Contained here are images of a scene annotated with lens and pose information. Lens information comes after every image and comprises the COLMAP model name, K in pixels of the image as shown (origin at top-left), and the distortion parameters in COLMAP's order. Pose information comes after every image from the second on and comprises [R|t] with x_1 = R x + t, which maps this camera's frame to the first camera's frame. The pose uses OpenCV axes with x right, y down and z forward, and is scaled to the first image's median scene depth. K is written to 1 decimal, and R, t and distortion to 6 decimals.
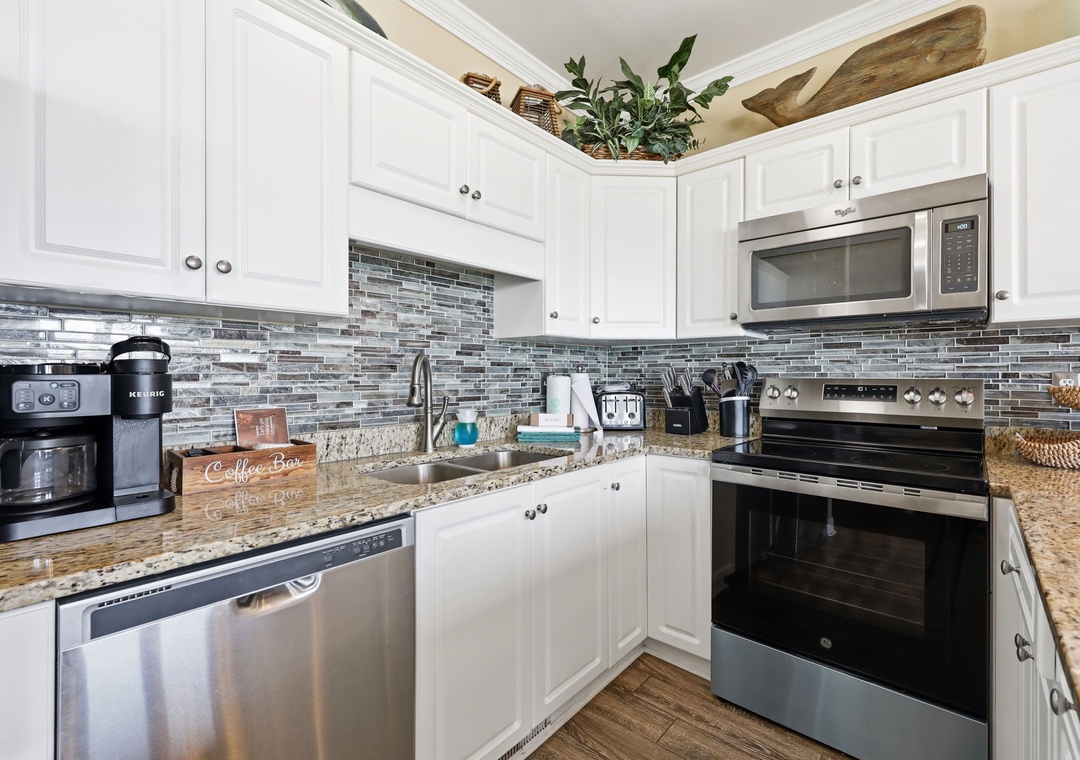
lens RADIAL K [[487.2, 0, 544.1], [0, 487.2, 375.4], [0, 0, 1]] dist [0.000632, 0.000009]
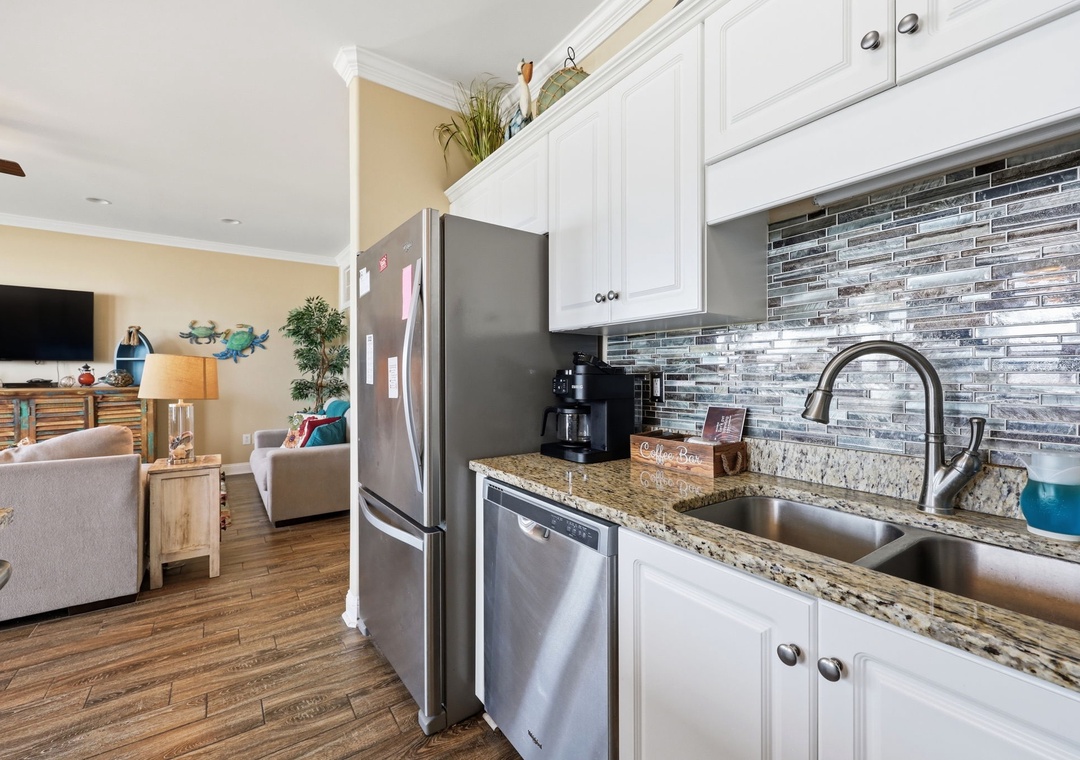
lens RADIAL K [[465.2, 0, 547.5], [0, 465.2, 377.3], [0, 0, 1]] dist [0.001196, 0.000082]
pose [[-0.231666, 0.003056, -0.972791, 0.501042], [-0.003115, 0.999988, 0.003883, 0.000084], [0.972790, 0.003930, -0.231654, 0.876513]]
